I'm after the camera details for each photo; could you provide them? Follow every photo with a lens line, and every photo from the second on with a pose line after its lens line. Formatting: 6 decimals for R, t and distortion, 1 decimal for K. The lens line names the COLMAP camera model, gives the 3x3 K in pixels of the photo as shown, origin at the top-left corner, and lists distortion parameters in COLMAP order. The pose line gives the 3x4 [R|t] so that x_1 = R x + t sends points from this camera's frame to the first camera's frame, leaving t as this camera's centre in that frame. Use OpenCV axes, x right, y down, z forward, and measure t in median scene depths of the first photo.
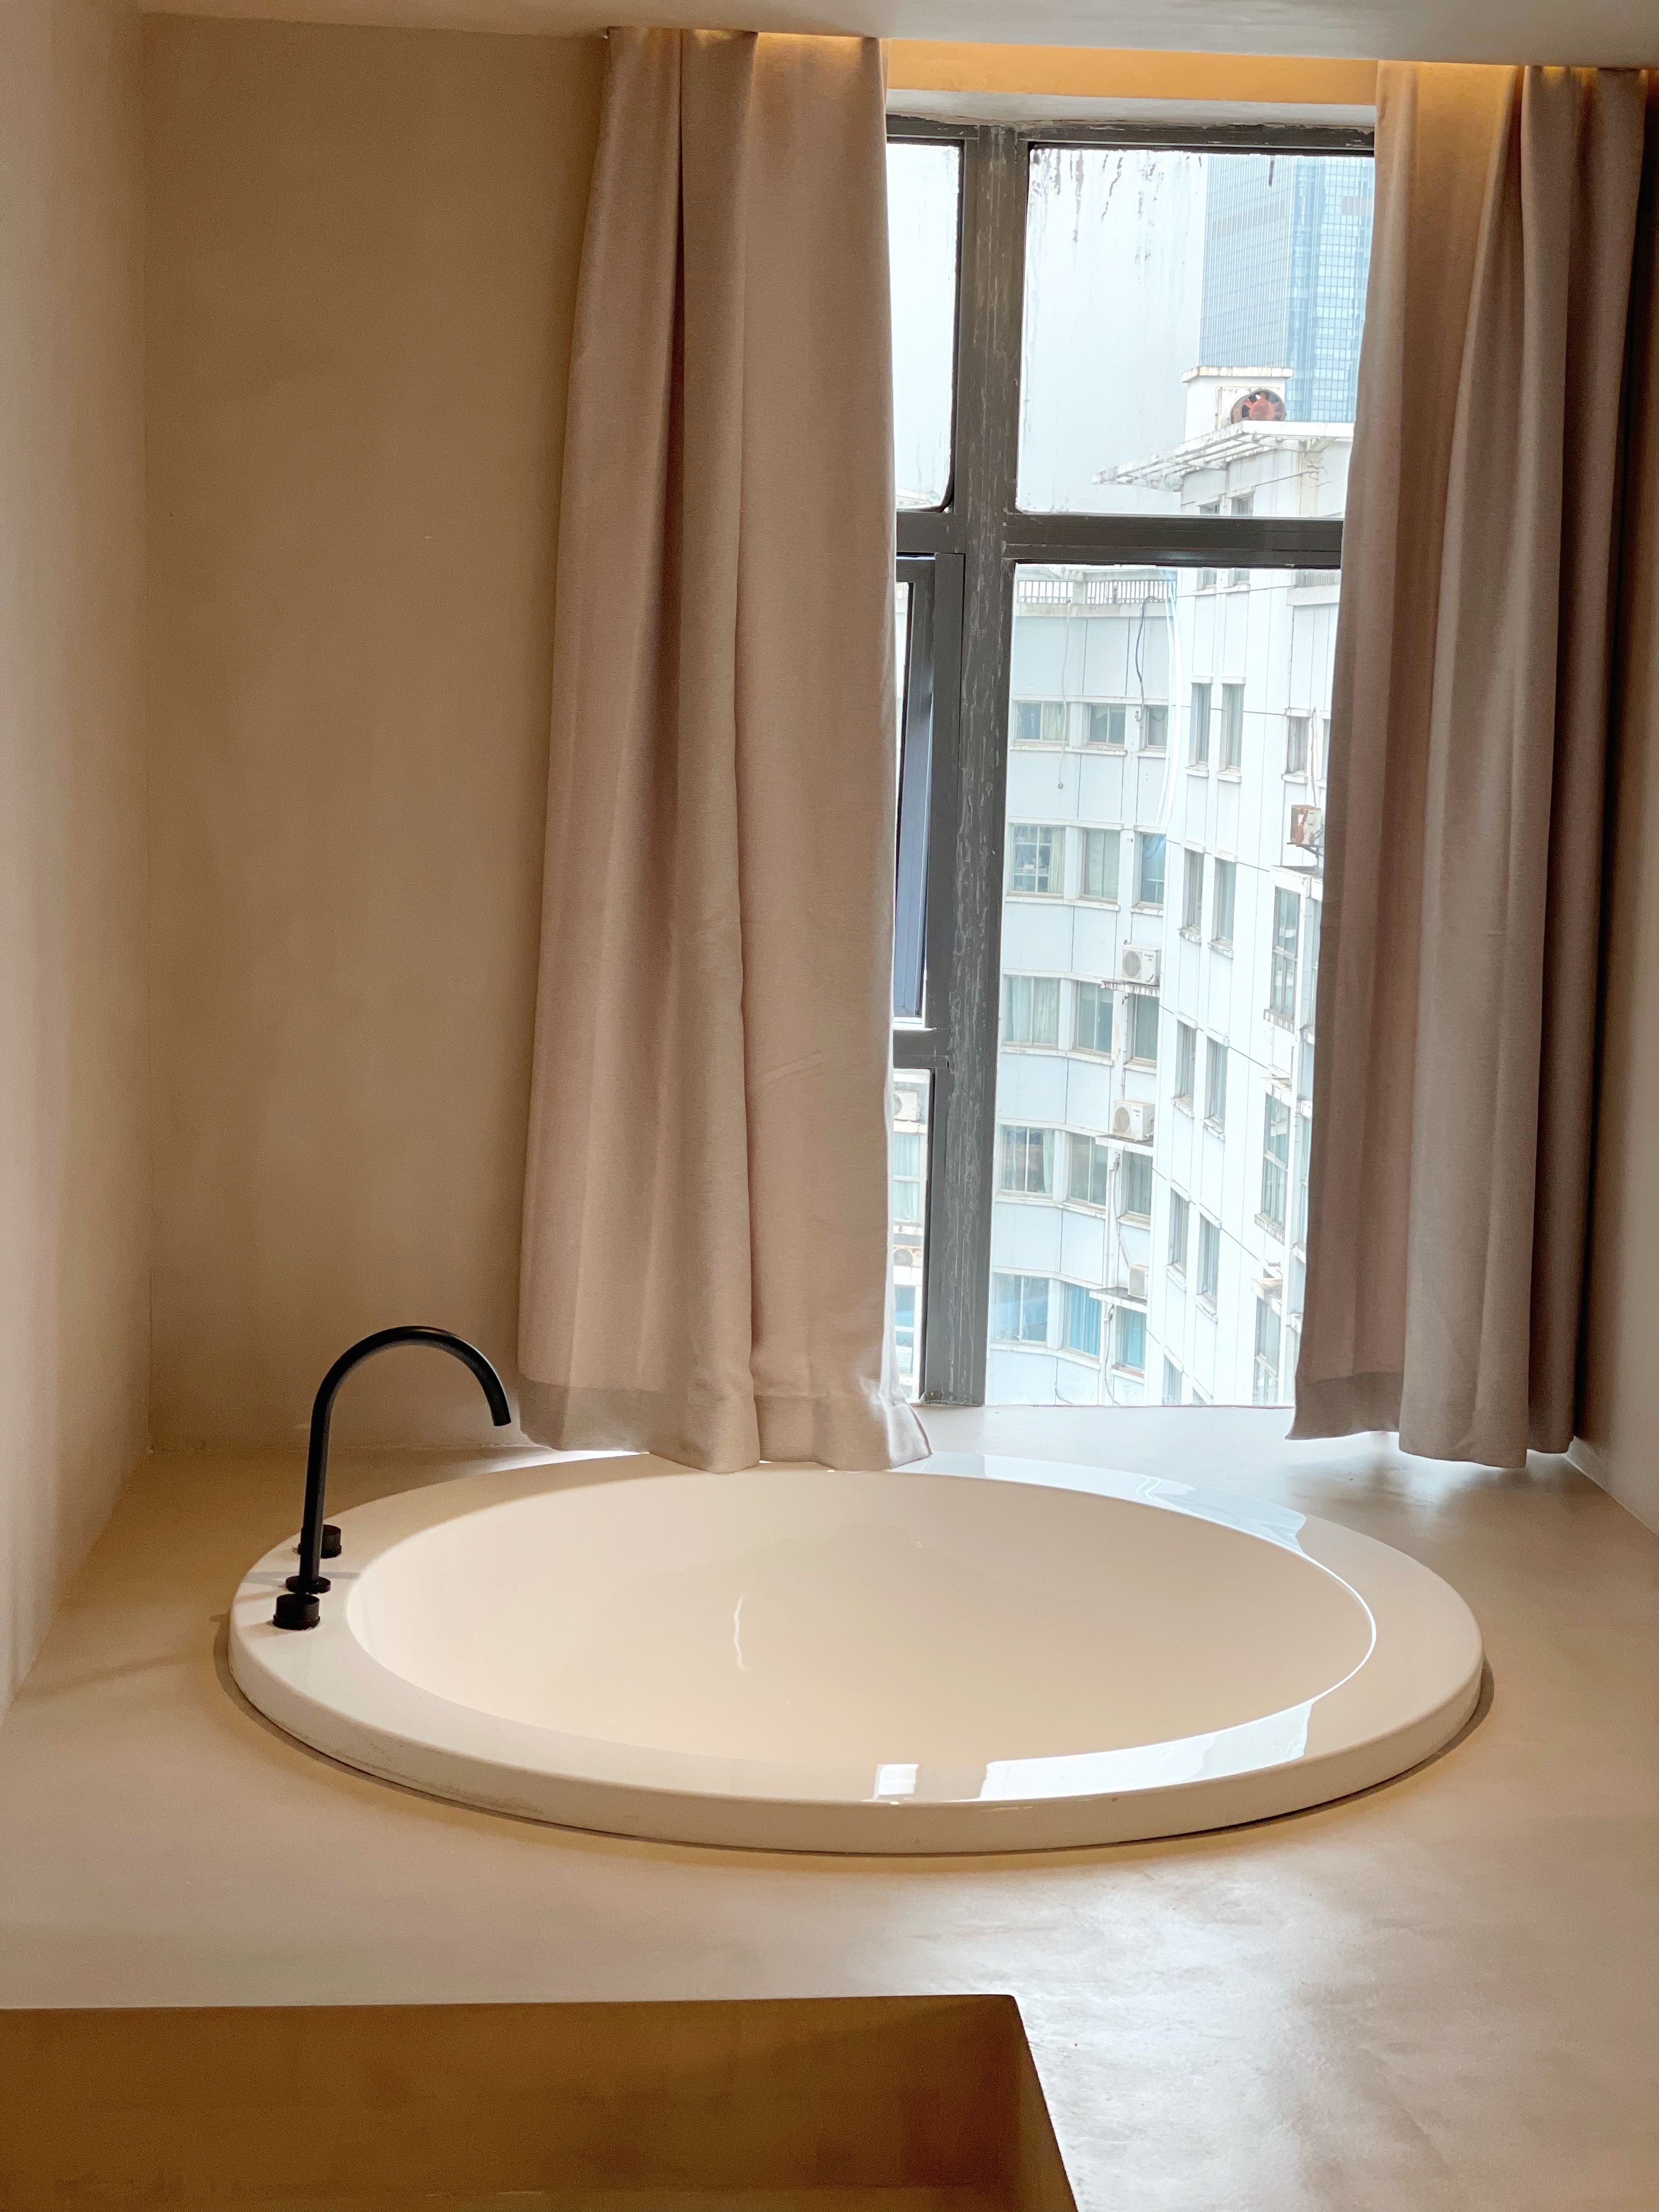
lens RADIAL K [[3354.6, 0, 829.5], [0, 3354.6, 1106.0], [0, 0, 1]] dist [0.176605, -0.102447]
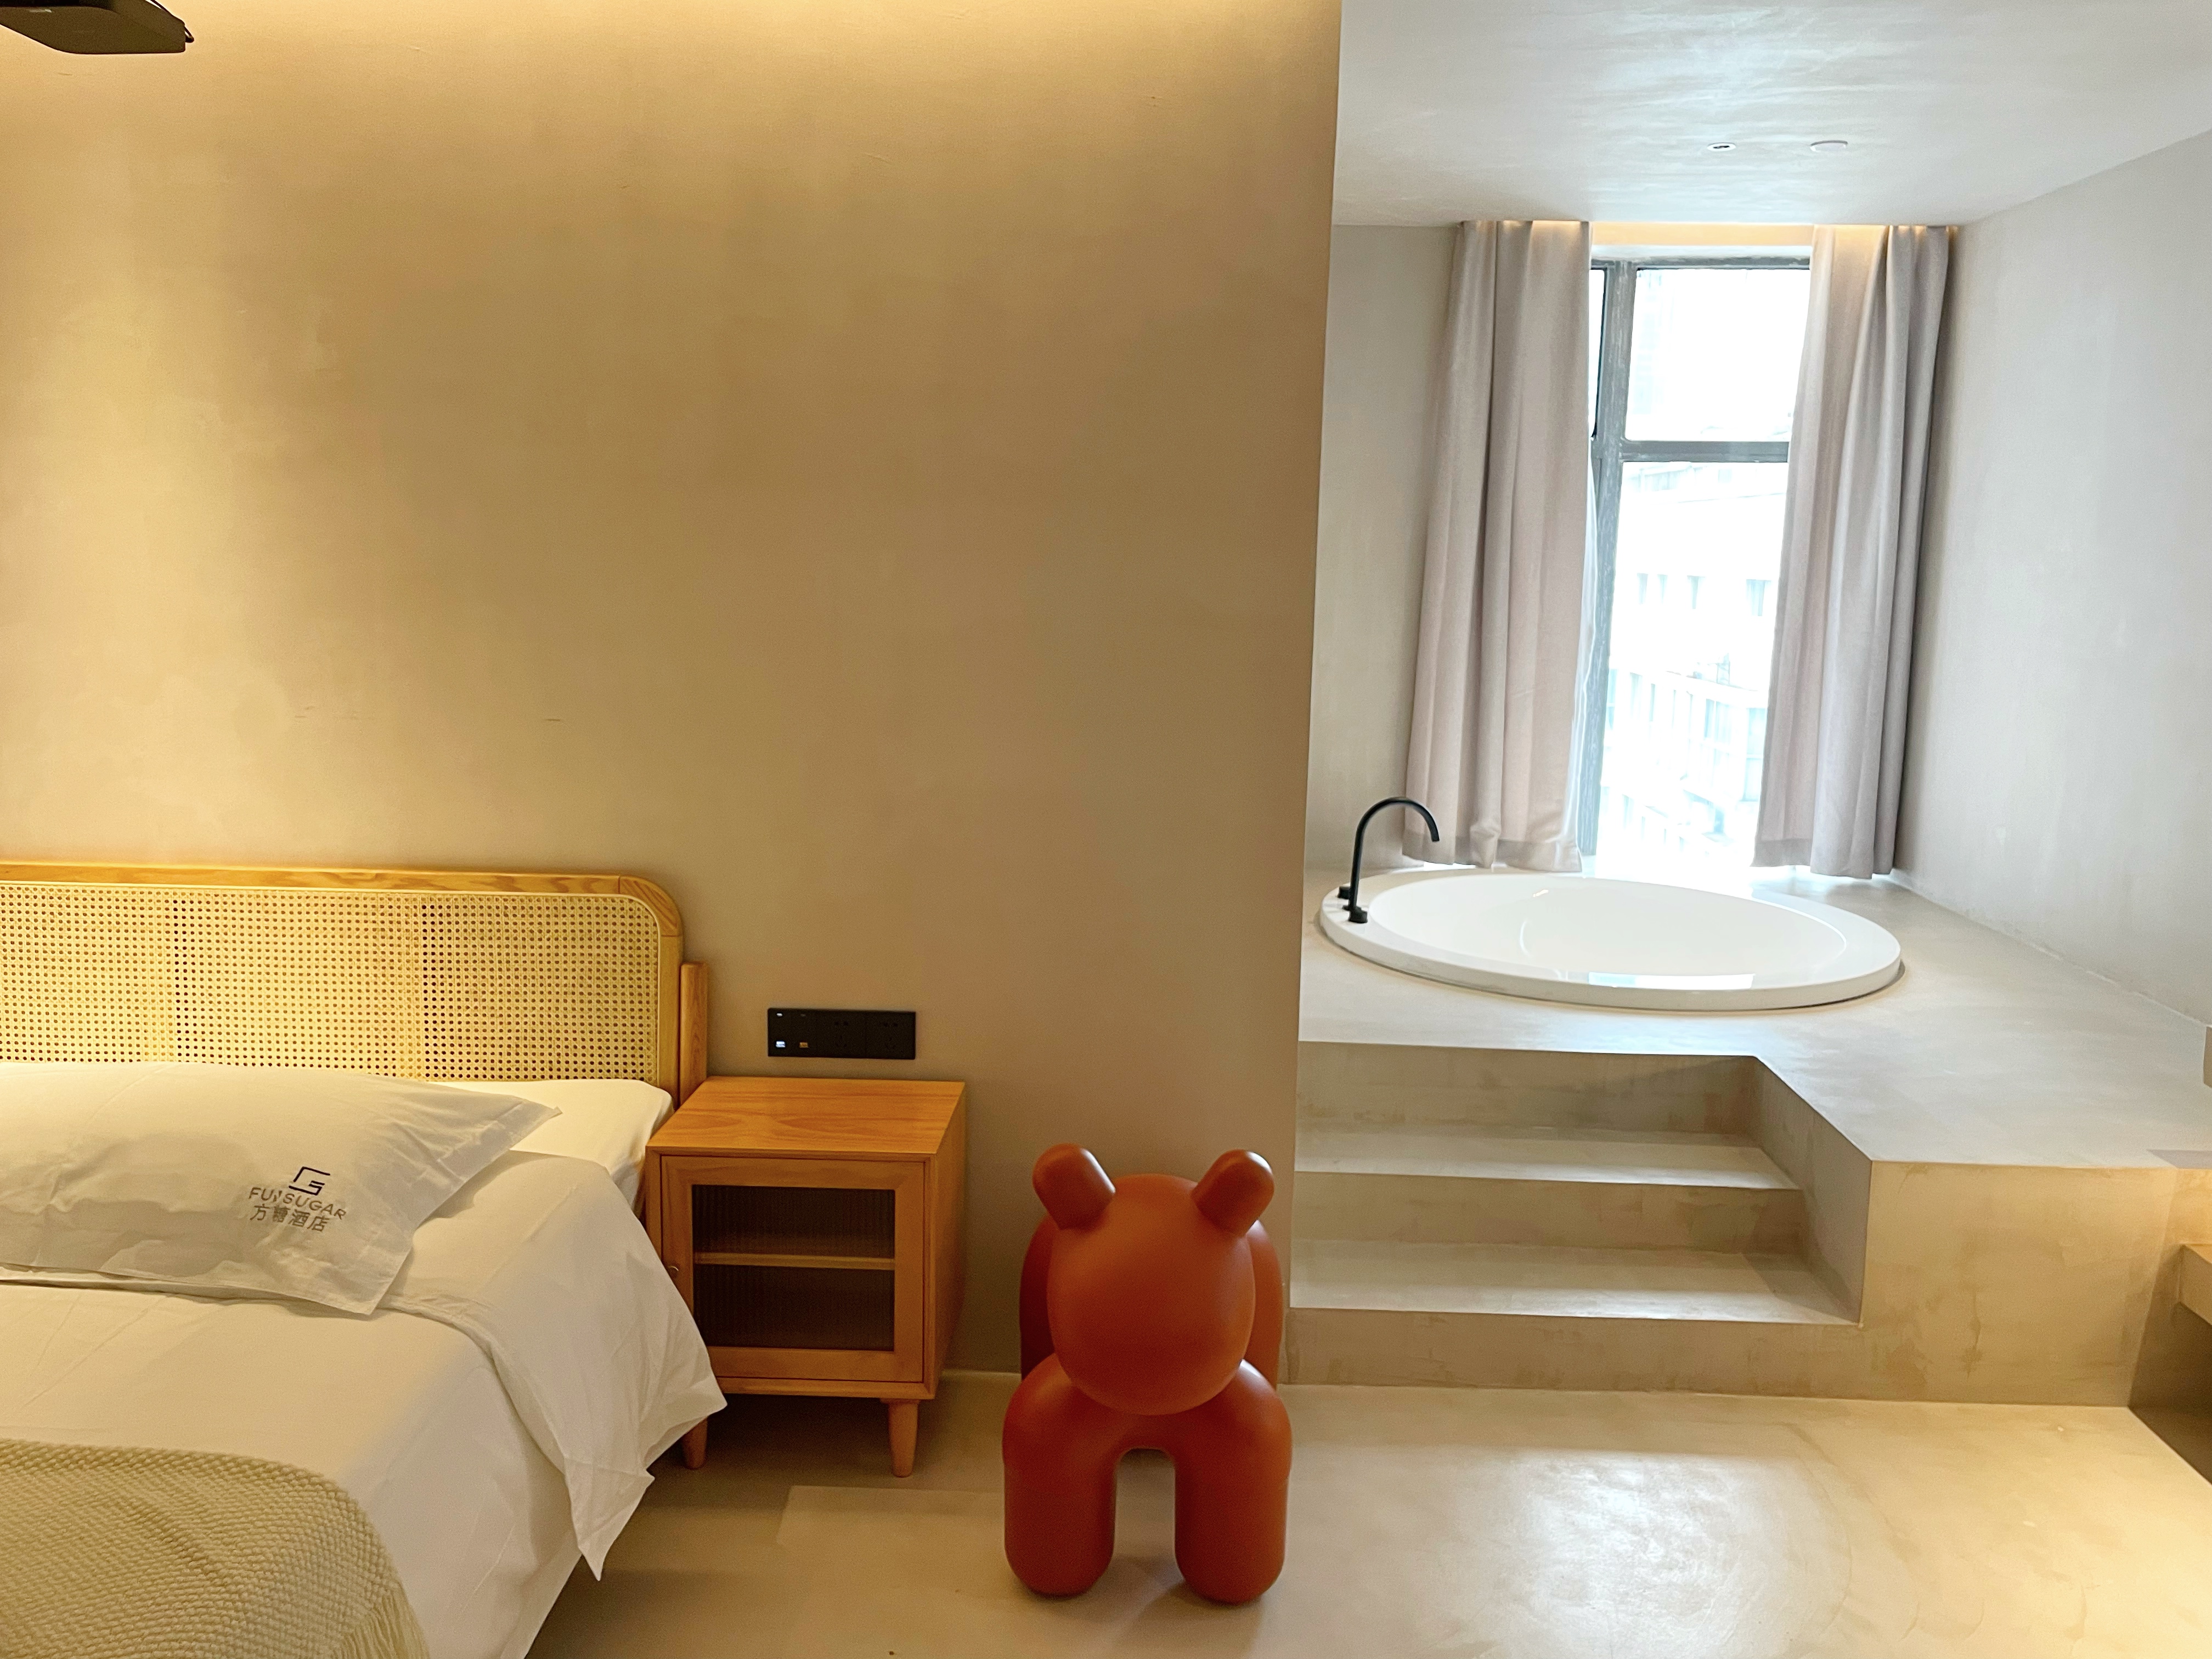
lens RADIAL K [[1661.4, 0, 1106.0], [0, 1661.4, 829.5], [0, 0, 1]] dist [0.072302, -0.087203]
pose [[0.991164, 0.013667, -0.131935, -0.138837], [-0.007916, 0.998999, 0.044018, 0.031003], [0.132405, -0.042584, 0.990281, -0.125401]]
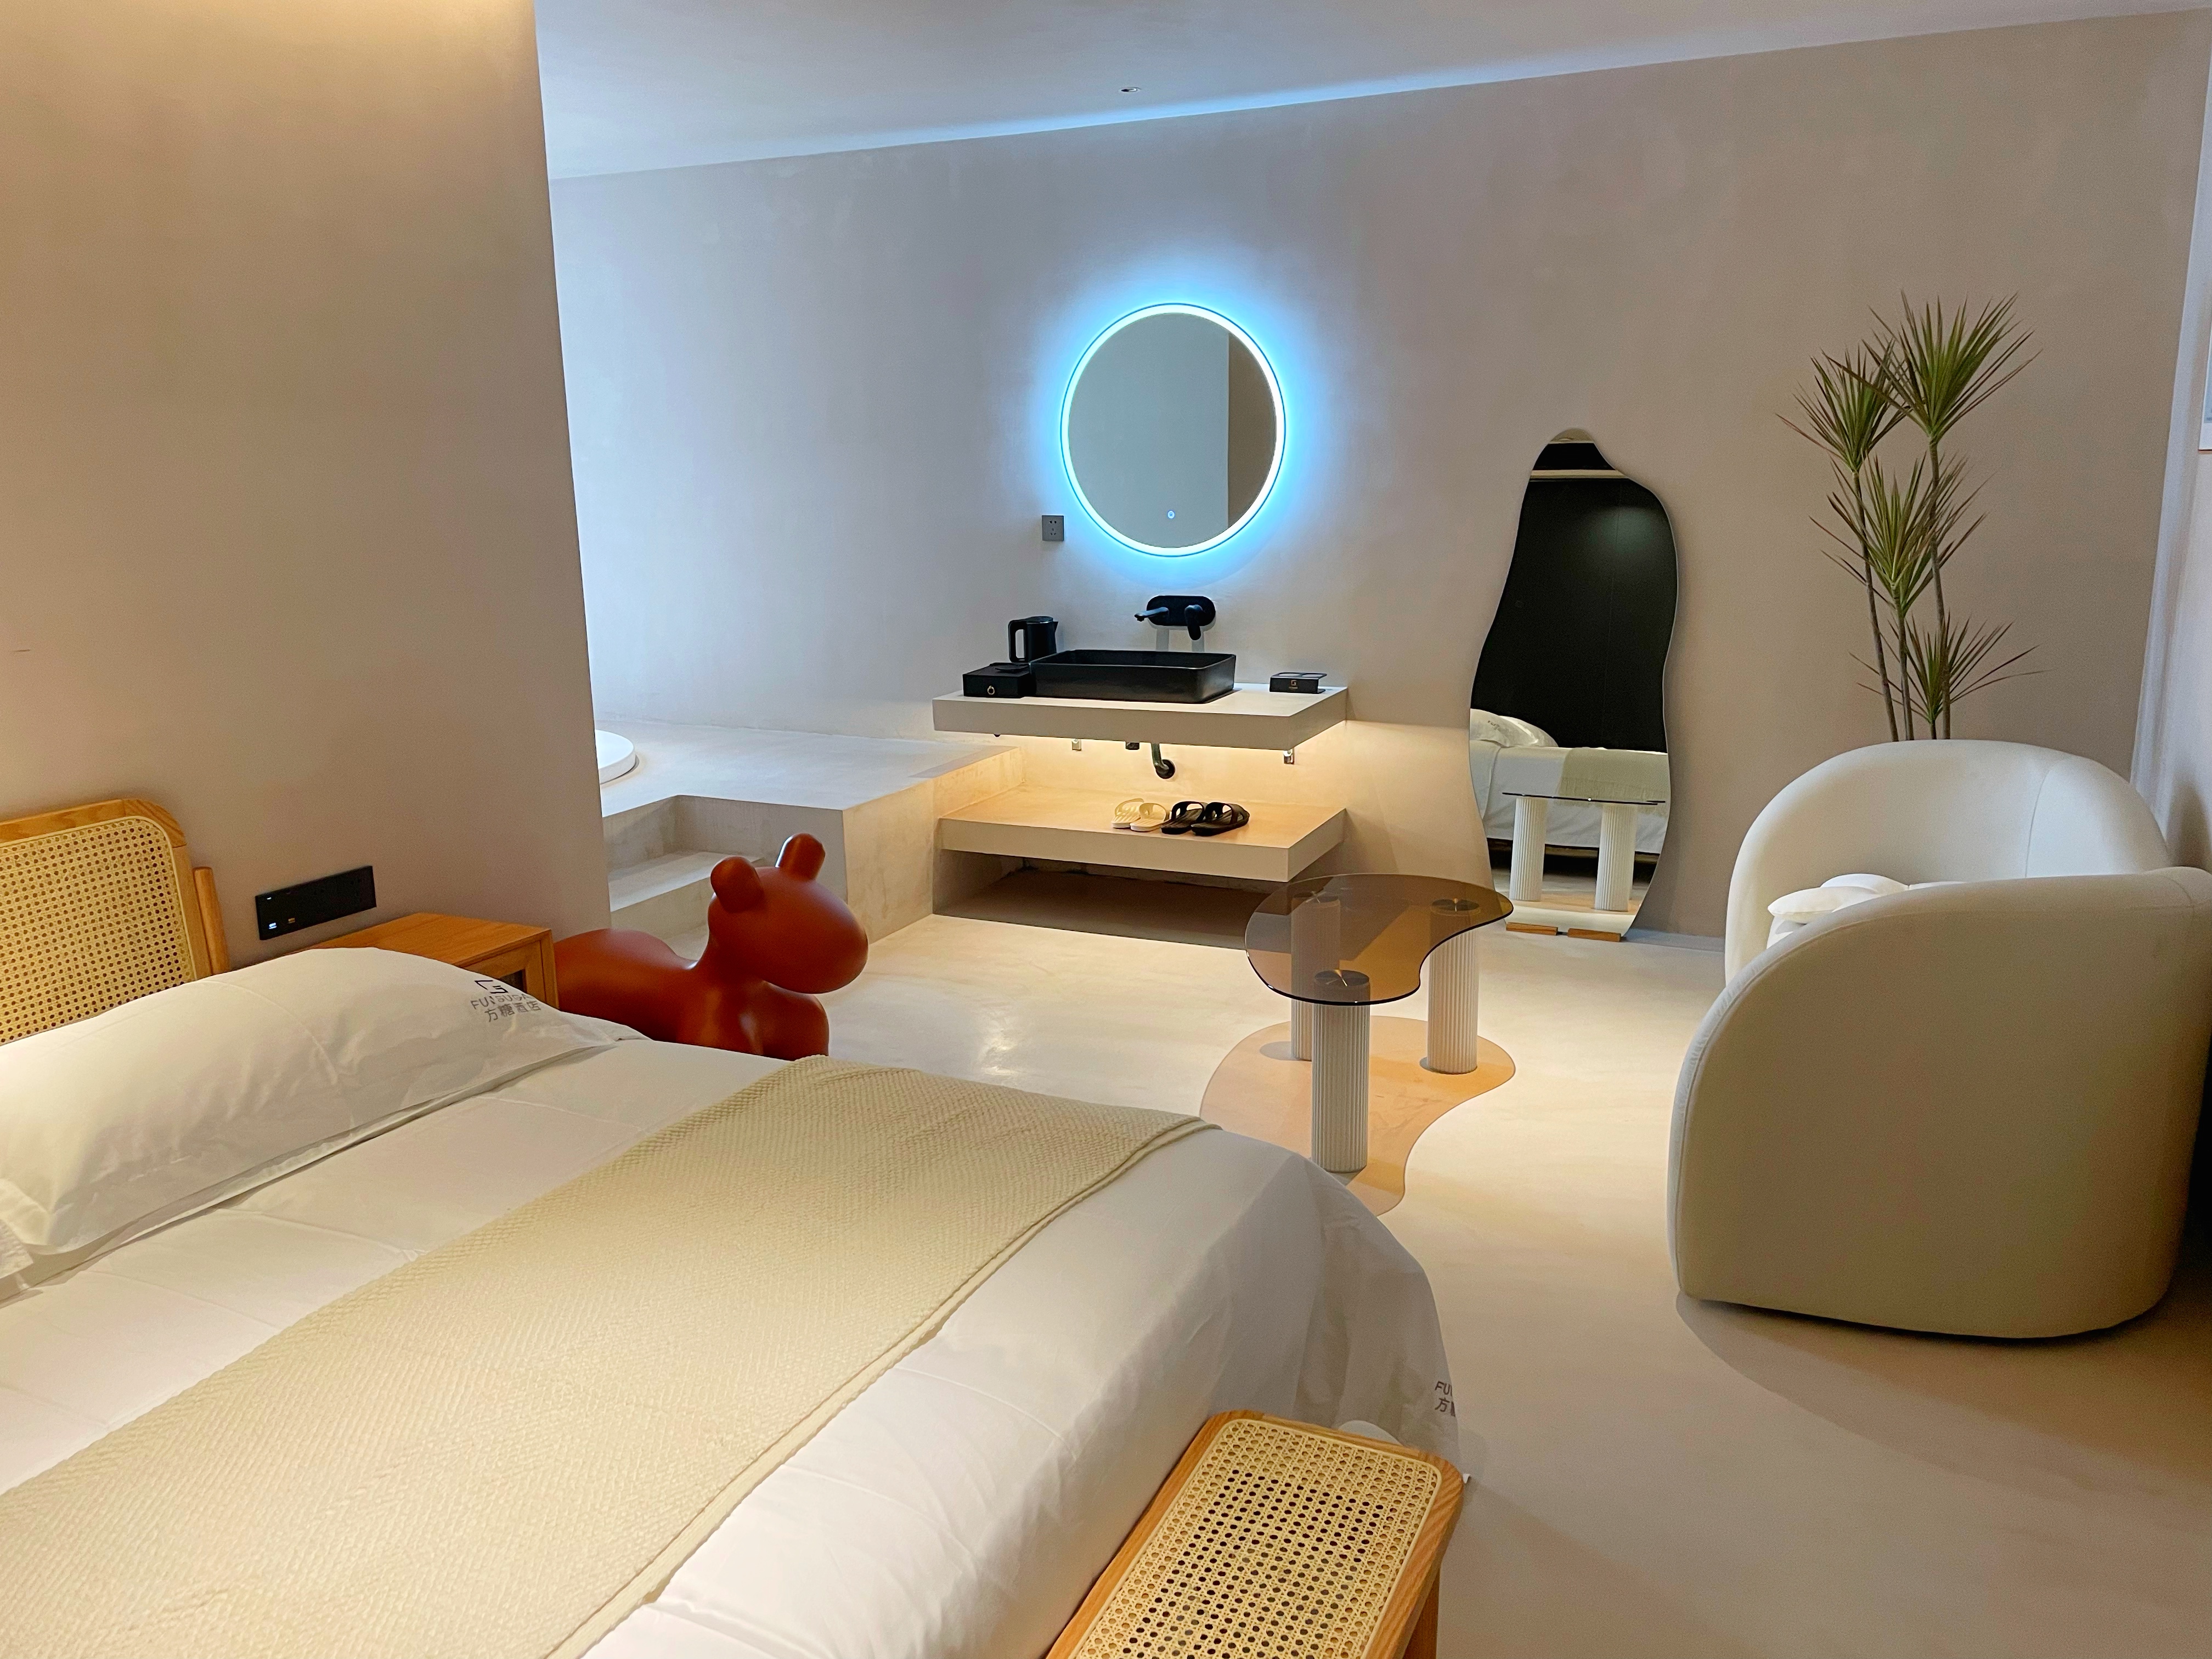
lens RADIAL K [[1661.4, 0, 1106.0], [0, 1661.4, 829.5], [0, 0, 1]] dist [0.072302, -0.087203]
pose [[0.510482, -0.220114, 0.831239, -0.665700], [0.130281, 0.975321, 0.178258, 0.025328], [-0.849962, 0.017297, 0.526561, -0.166166]]
